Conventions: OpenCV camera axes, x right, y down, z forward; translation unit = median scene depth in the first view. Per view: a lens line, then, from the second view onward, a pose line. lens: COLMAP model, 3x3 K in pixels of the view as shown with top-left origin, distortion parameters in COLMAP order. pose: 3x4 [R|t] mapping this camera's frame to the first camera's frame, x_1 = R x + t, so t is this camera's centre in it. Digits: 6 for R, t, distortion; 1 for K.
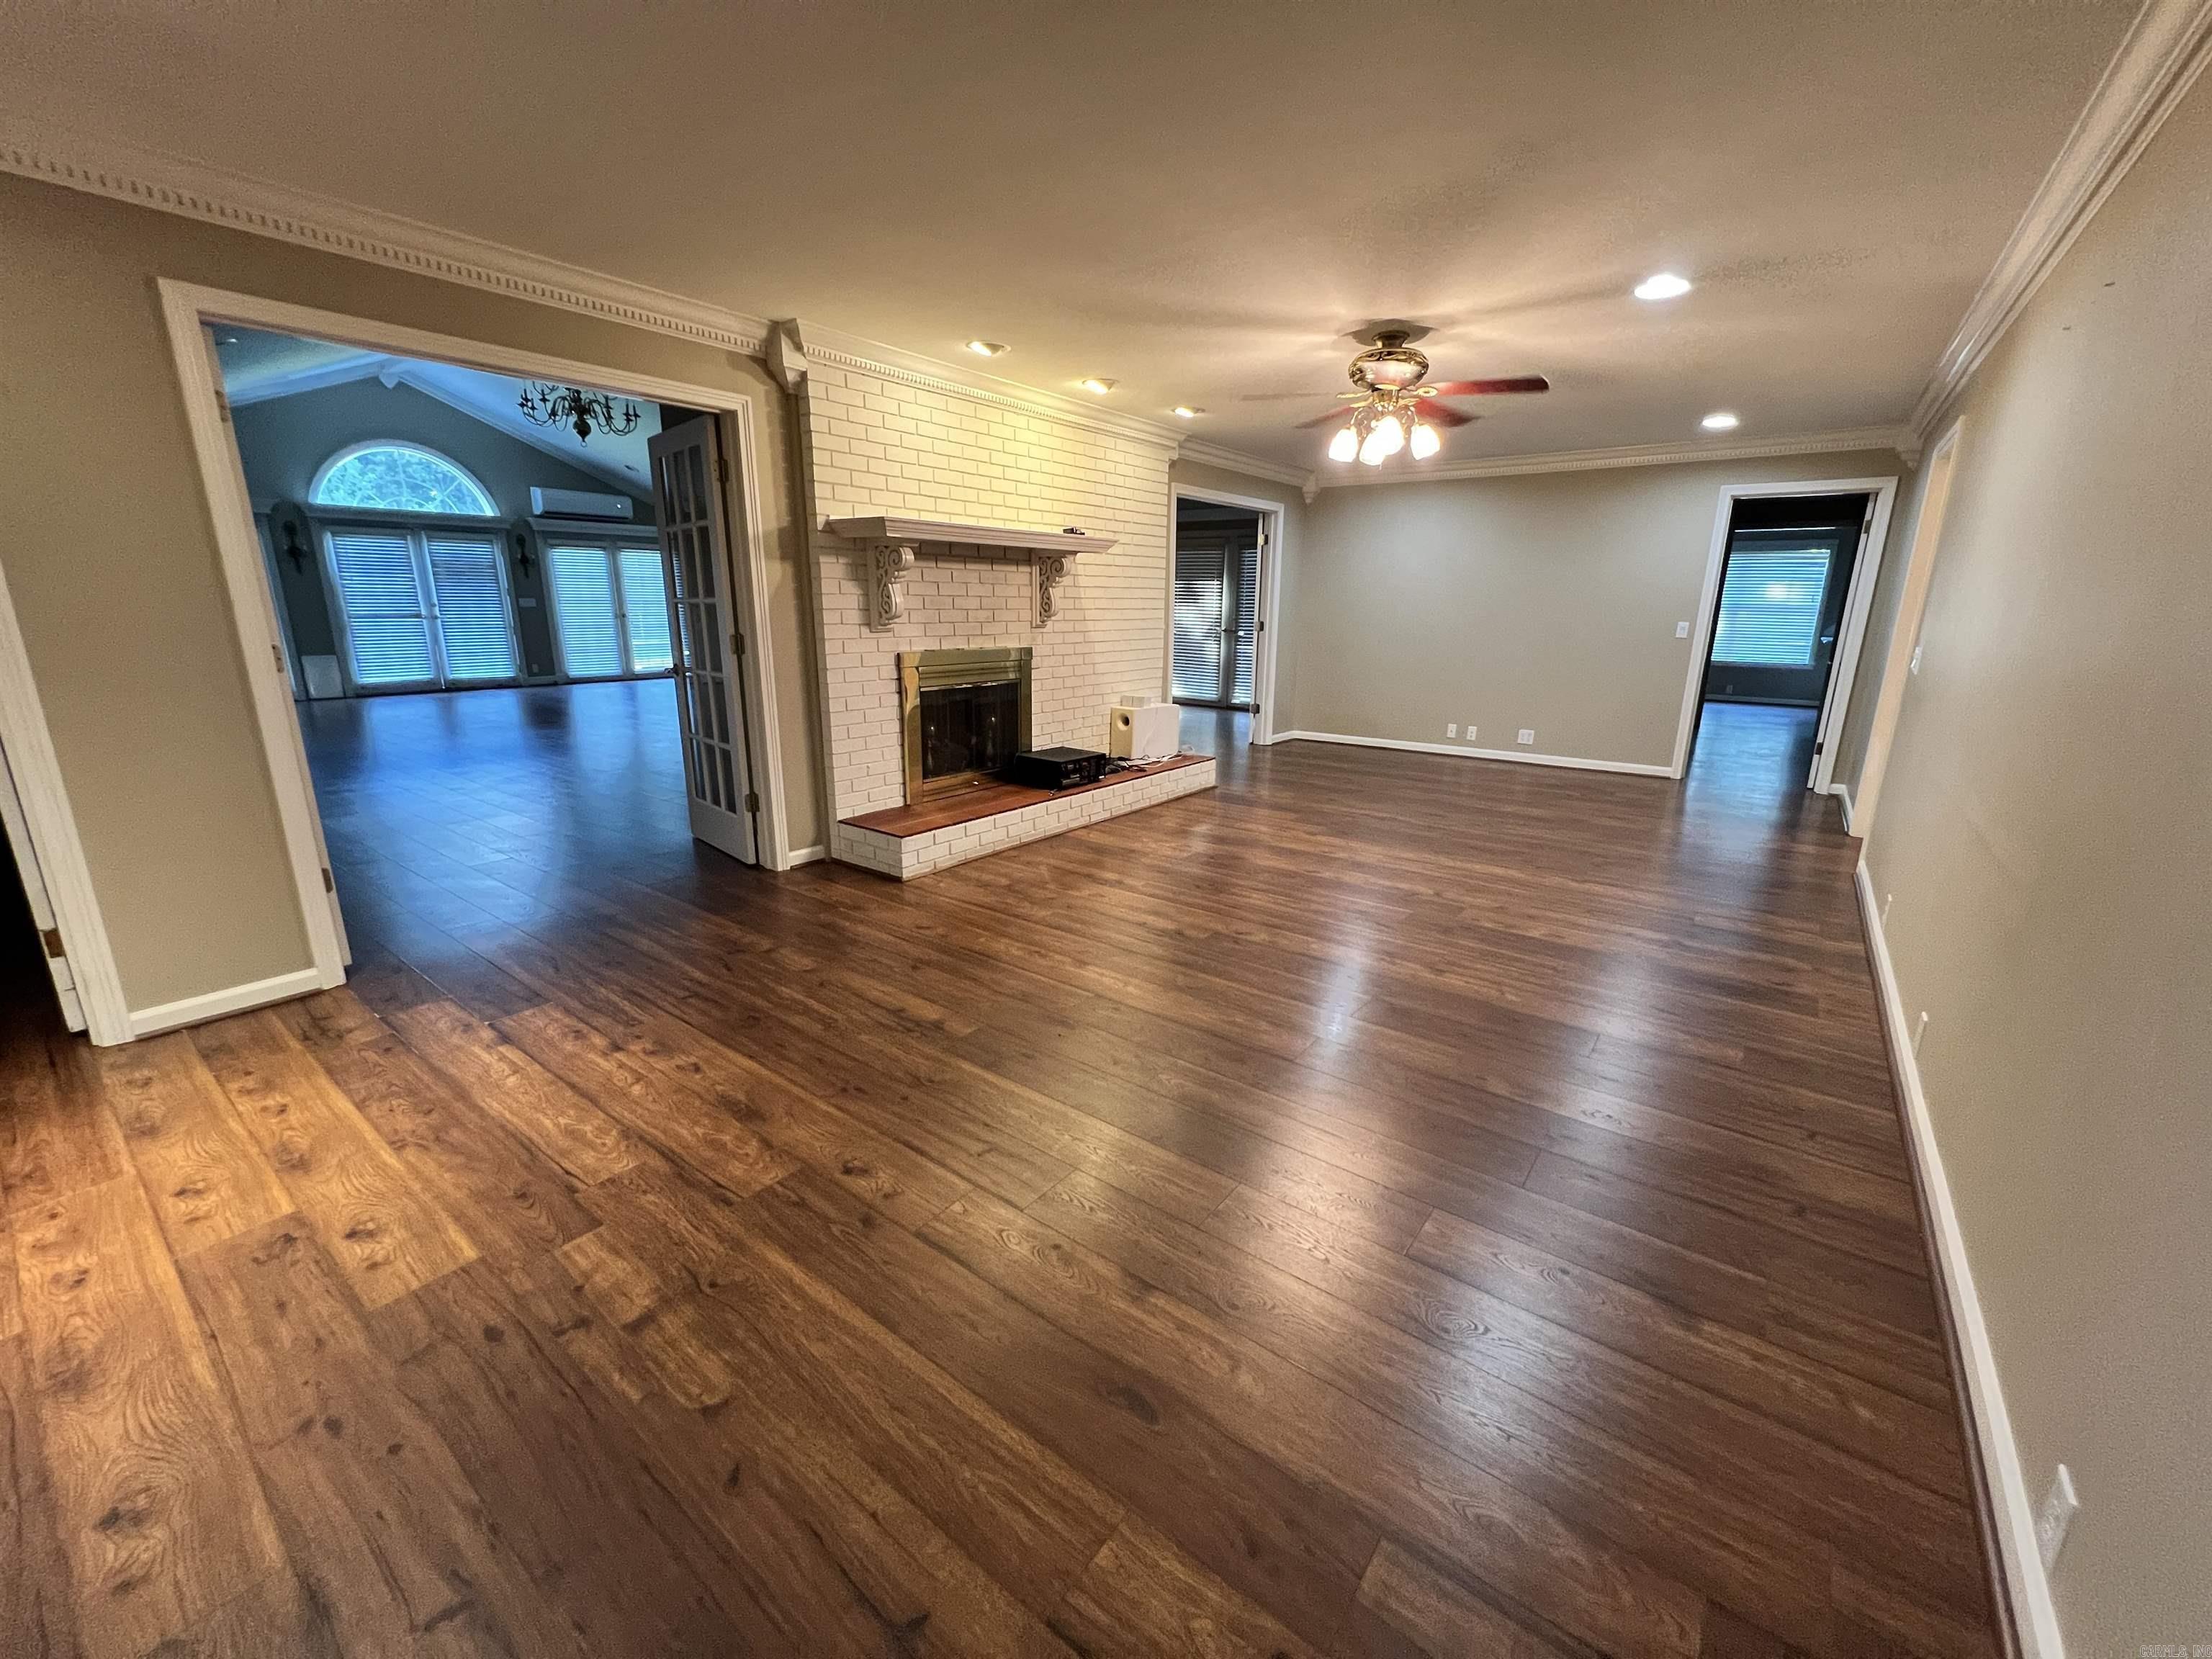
lens RADIAL K [[889.1, 0, 1112.3], [0, 889.1, 836.9], [0, 0, 1]] dist [-0.001880, 0.000761]
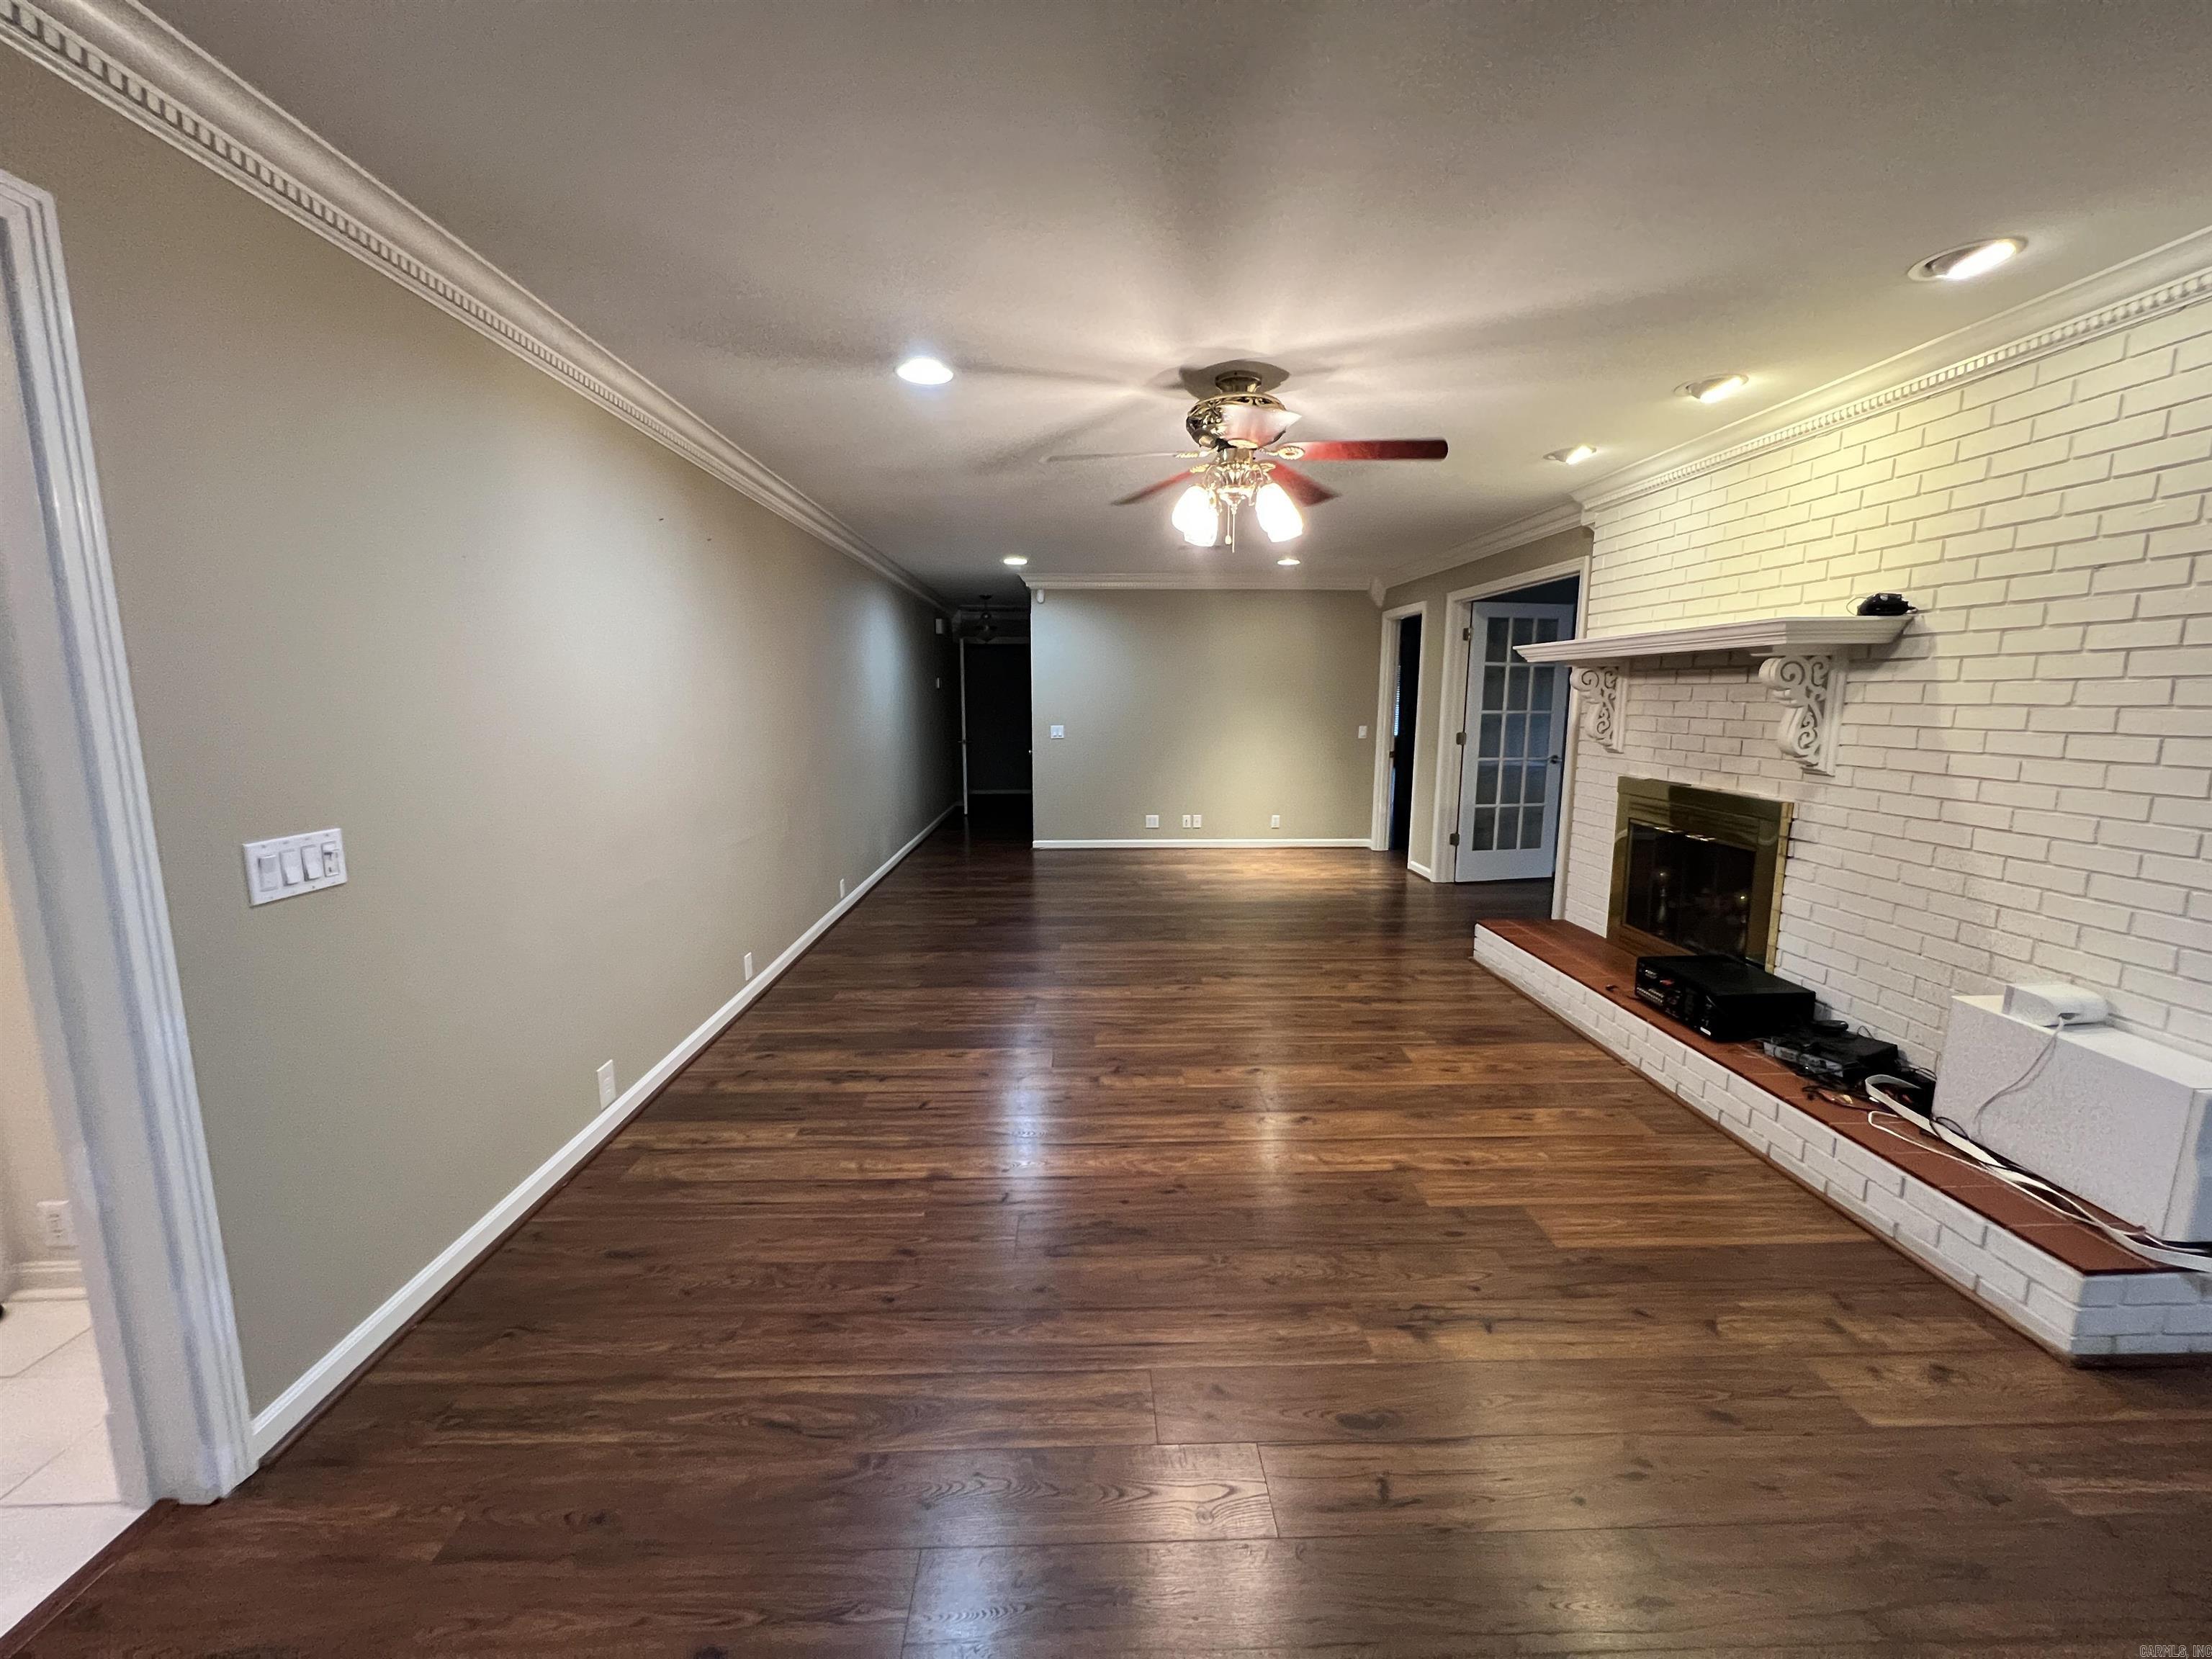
lens RADIAL K [[889.1, 0, 1104.7], [0, 889.1, 827.4], [0, 0, 1]] dist [-0.001880, 0.000761]
pose [[-0.779448, 0.083764, -0.620842, 0.737741], [-0.168024, 0.926758, 0.335988, -0.367422], [0.603514, 0.366201, -0.708285, 1.311984]]
